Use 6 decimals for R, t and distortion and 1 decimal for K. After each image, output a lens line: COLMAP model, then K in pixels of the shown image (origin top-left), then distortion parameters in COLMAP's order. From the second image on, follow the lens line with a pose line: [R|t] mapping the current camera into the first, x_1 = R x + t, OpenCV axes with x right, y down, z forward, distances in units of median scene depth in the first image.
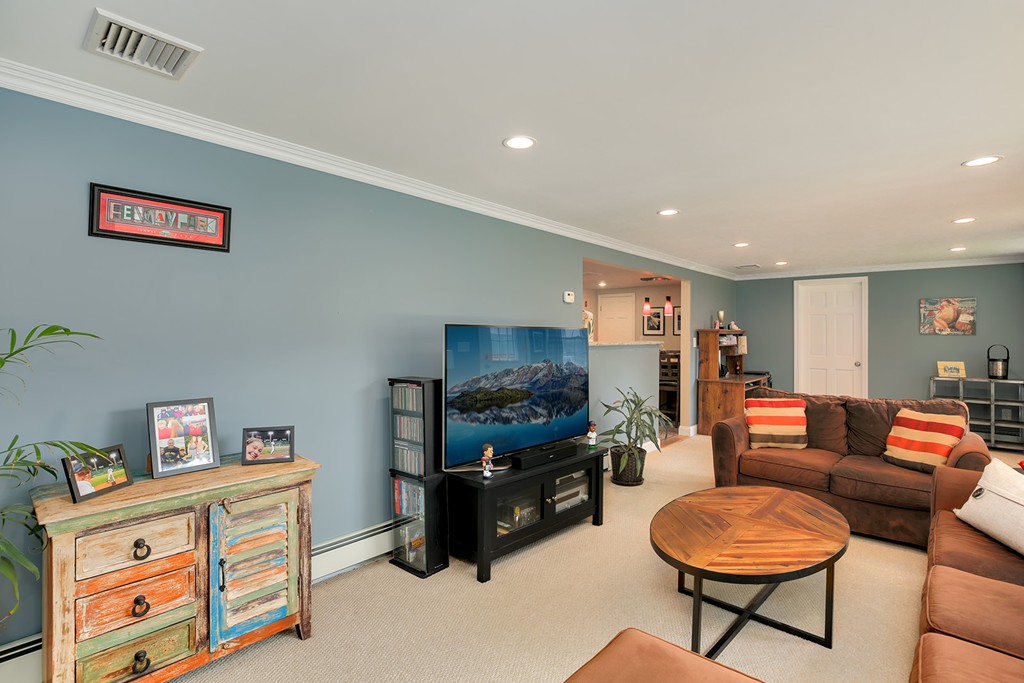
lens RADIAL K [[503.1, 0, 525.6], [0, 503.1, 328.6], [0, 0, 1]] dist [0.005004, 0.003005]
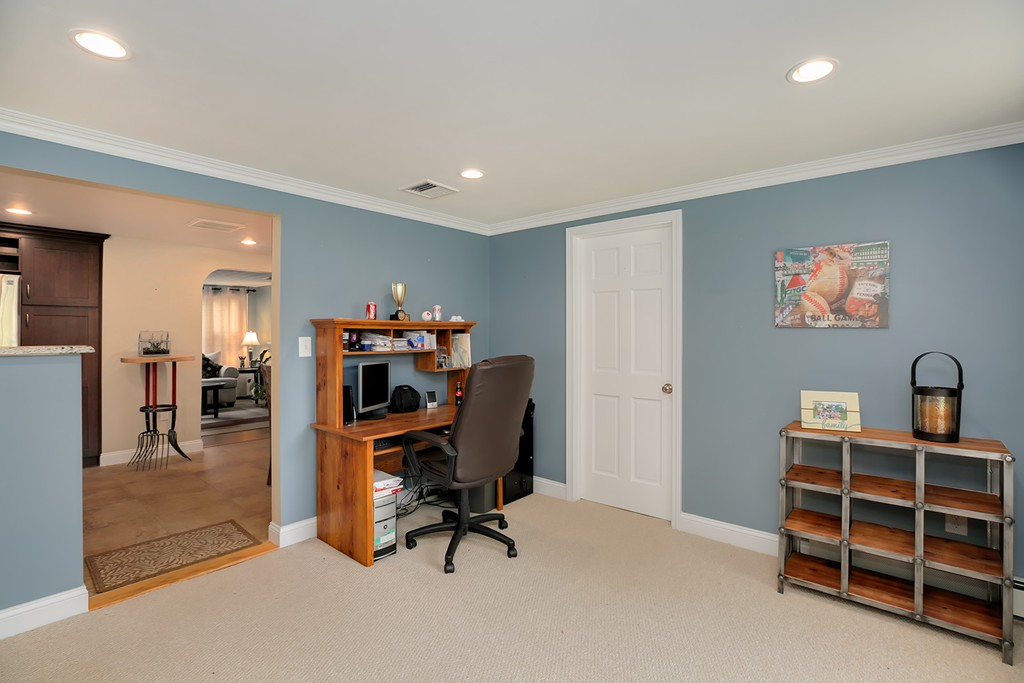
lens RADIAL K [[474.6, 0, 506.3], [0, 474.6, 332.8], [0, 0, 1]] dist [-0.030078, 0.008066]
pose [[0.999805, -0.003725, -0.019401, 0.601679], [0.003944, 0.999928, 0.011296, 0.011175], [0.019358, -0.011371, 0.999748, 0.628393]]
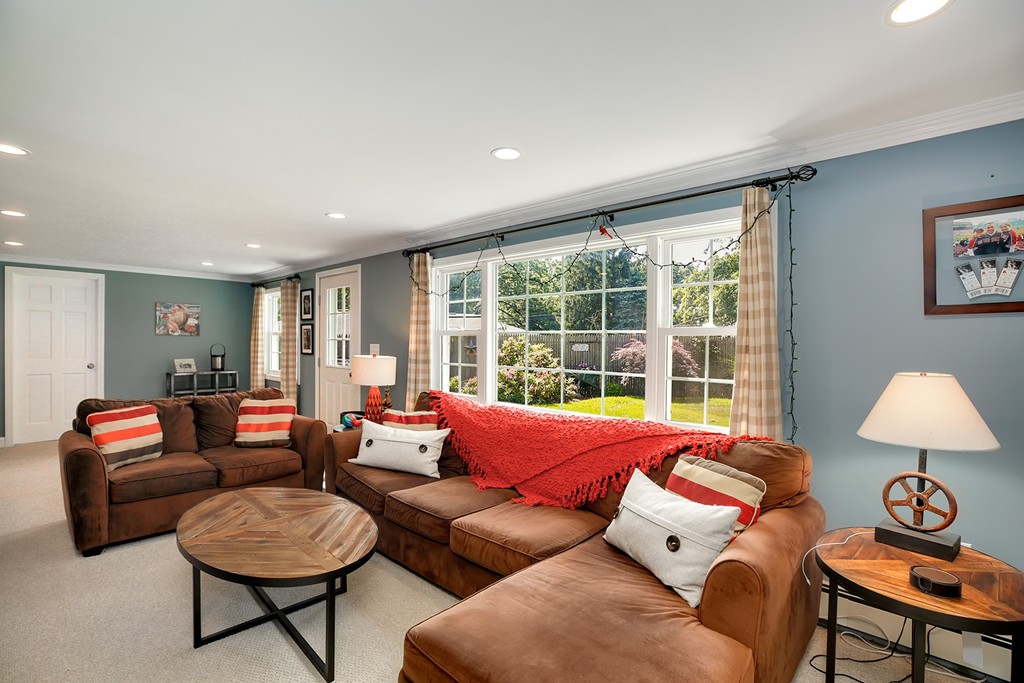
lens RADIAL K [[474.6, 0, 512.0], [0, 474.6, 342.3], [0, 0, 1]] dist [-0.030078, 0.008066]
pose [[0.063487, -0.009276, 0.997940, -0.184887], [-0.019885, 0.999747, 0.010558, 0.001304], [-0.997785, -0.020514, 0.063286, 0.194558]]
